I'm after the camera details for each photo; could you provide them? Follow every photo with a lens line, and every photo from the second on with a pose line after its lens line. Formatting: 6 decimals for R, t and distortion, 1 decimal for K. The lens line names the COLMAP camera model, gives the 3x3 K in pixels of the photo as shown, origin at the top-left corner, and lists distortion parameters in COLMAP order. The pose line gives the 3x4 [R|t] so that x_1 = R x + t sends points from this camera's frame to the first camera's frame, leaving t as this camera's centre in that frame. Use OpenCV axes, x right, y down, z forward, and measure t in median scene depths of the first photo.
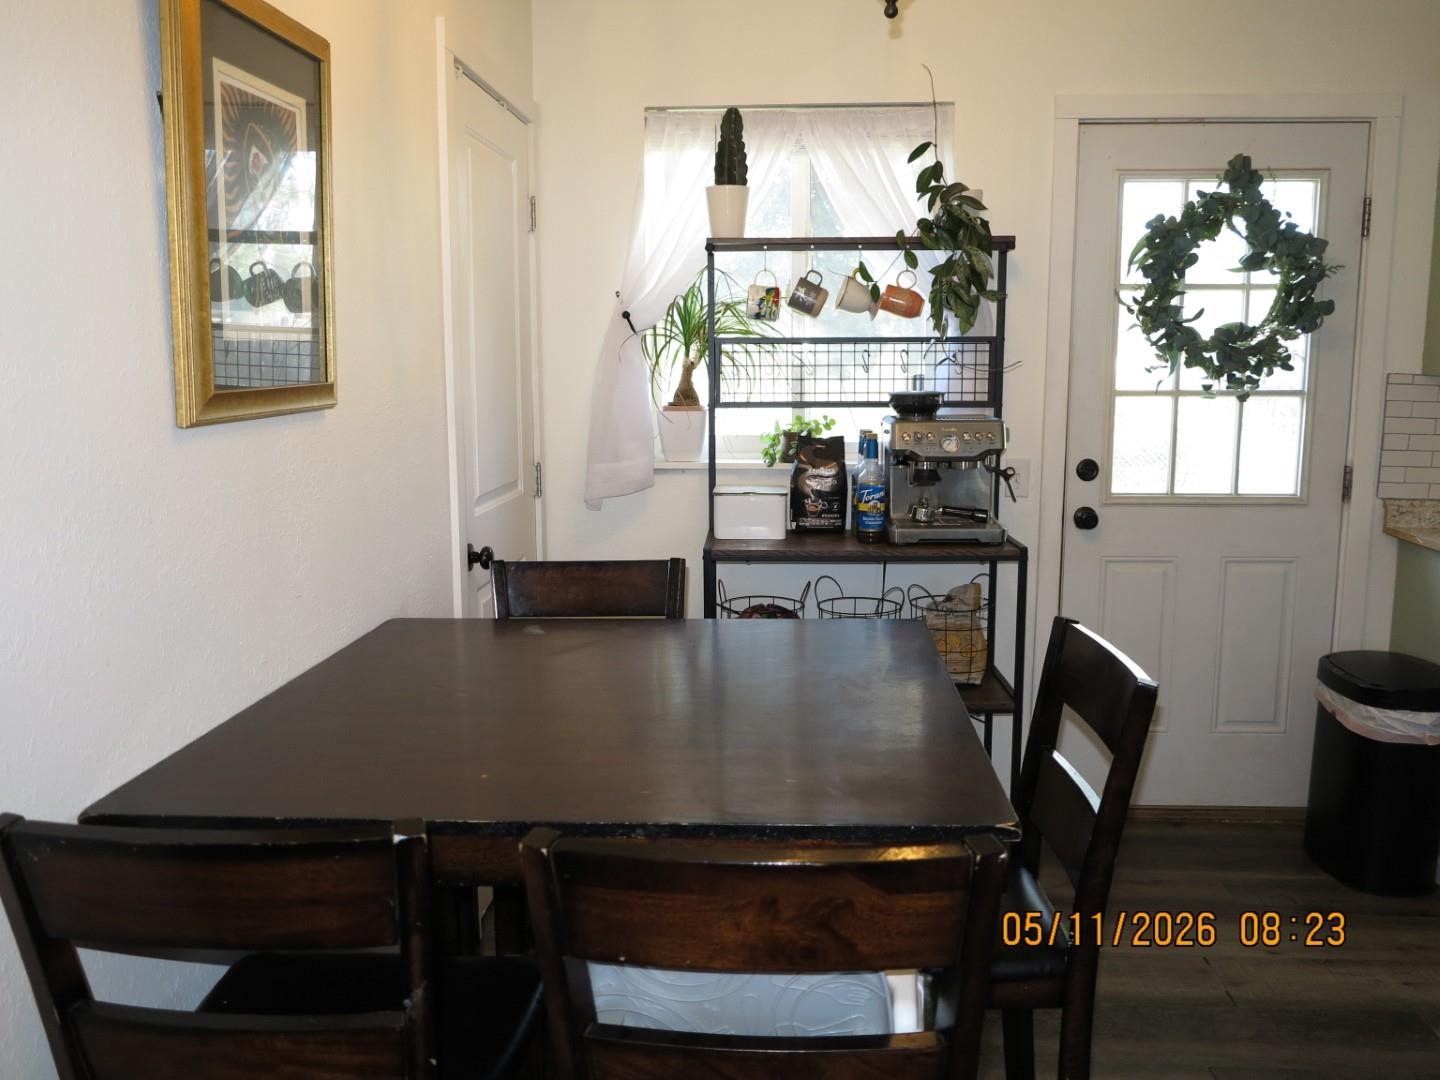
lens RADIAL K [[1194.0, 0, 716.4], [0, 1194.0, 539.3], [0, 0, 1]] dist [-0.043752, 0.018660]
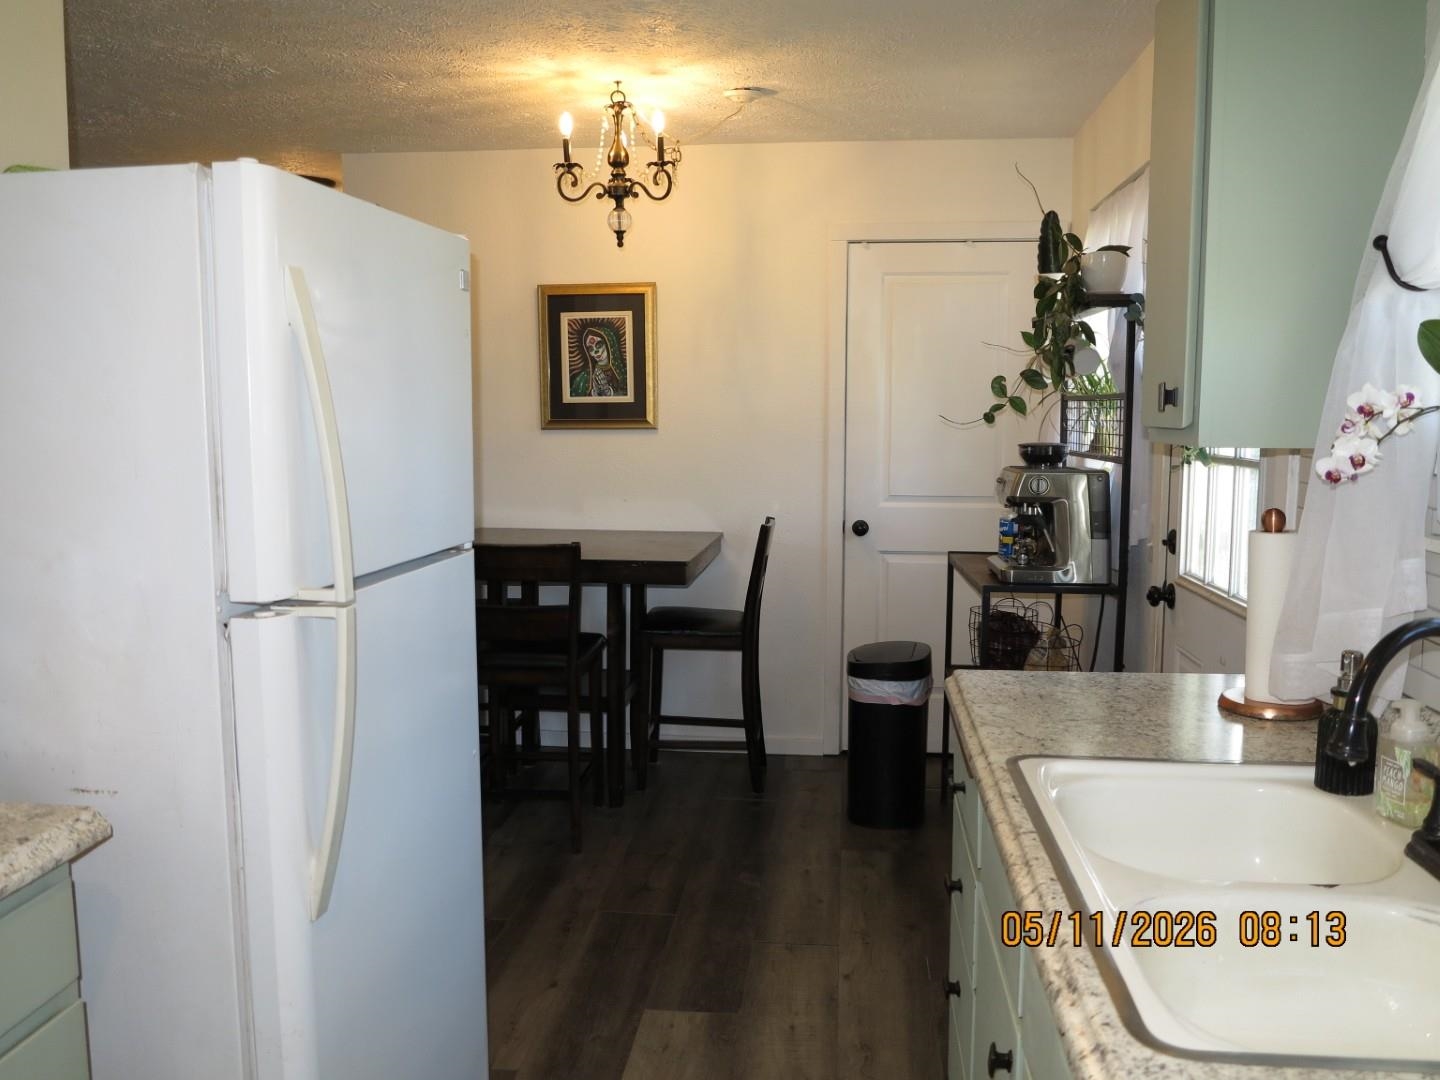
lens RADIAL K [[1194.0, 0, 716.4], [0, 1194.0, 539.3], [0, 0, 1]] dist [-0.043752, 0.018660]
pose [[-0.045562, 0.112373, -0.992621, 1.255493], [-0.154836, 0.980850, 0.118147, -0.116452], [0.986889, 0.159077, -0.027290, 0.722755]]
